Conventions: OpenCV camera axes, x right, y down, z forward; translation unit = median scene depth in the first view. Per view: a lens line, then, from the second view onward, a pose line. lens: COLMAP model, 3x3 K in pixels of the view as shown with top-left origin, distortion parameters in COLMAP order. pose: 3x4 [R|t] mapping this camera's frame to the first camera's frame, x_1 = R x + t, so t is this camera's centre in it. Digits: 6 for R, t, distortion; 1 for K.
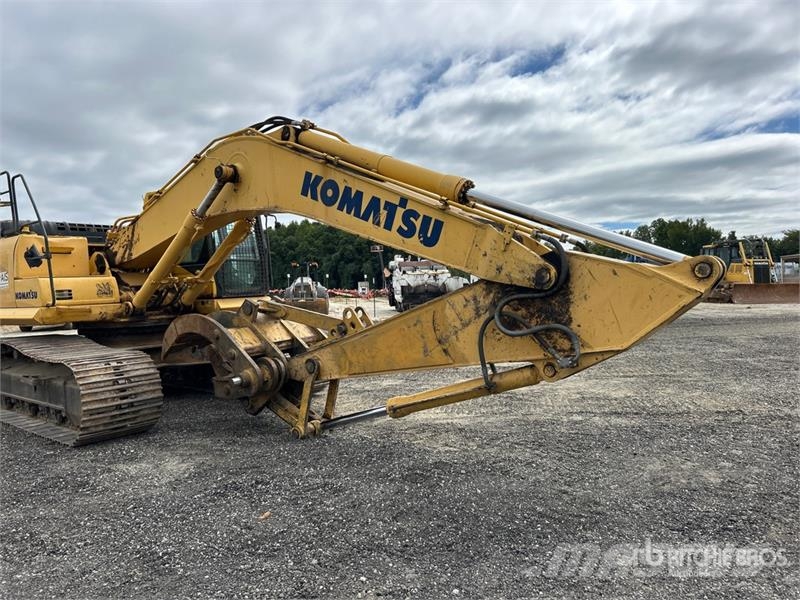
lens RADIAL K [[603.5, 0, 400.8], [0, 603.5, 302.0], [0, 0, 1]] dist [0.042555, -0.041257]
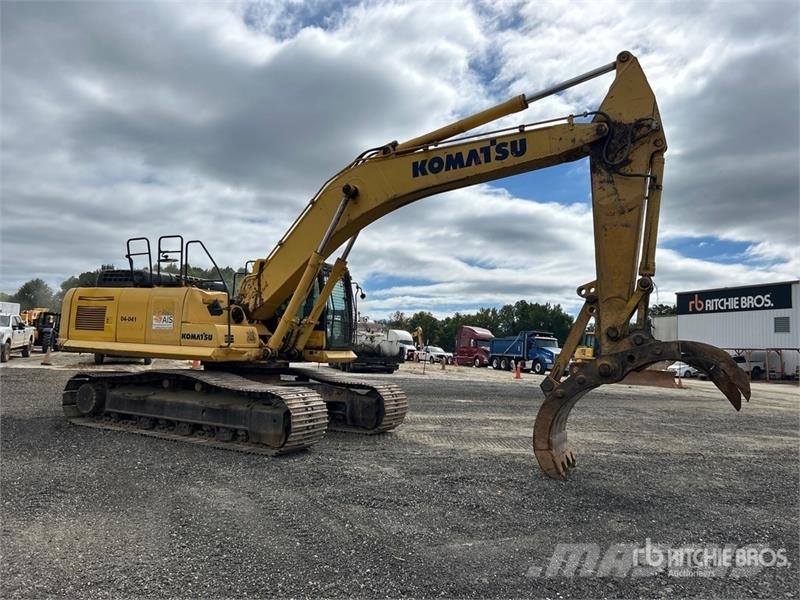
lens RADIAL K [[603.5, 0, 402.2], [0, 603.5, 302.2], [0, 0, 1]] dist [0.042555, -0.041257]
pose [[0.969288, 0.099909, 0.224720, -0.441878], [-0.077538, 0.991308, -0.106286, 0.016804], [-0.233386, 0.085597, 0.968609, -0.280032]]
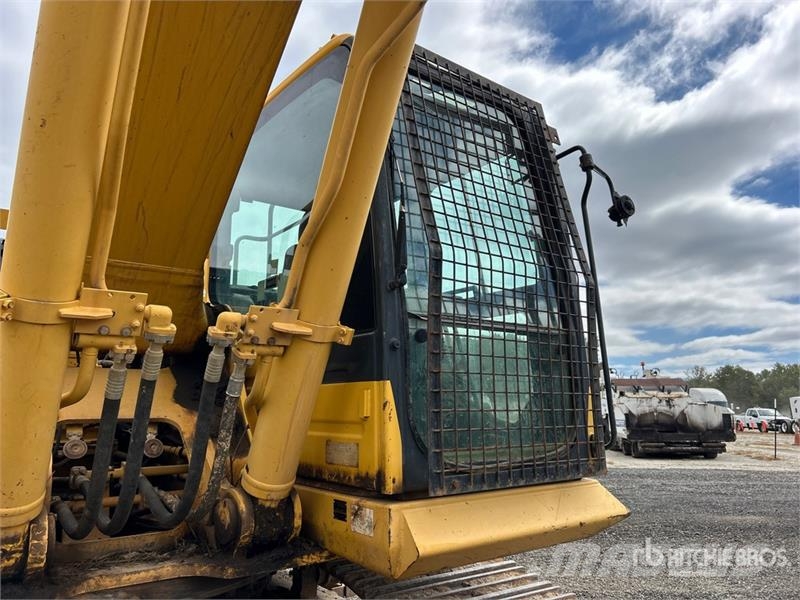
lens RADIAL K [[586.2, 0, 399.4], [0, 586.2, 302.9], [0, 0, 1]] dist [0.009515, 0.001799]
pose [[0.971344, -0.003278, -0.237655, -0.256233], [-0.043397, 0.980650, -0.190900, -0.033165], [0.233682, 0.195743, 0.952406, 0.792552]]
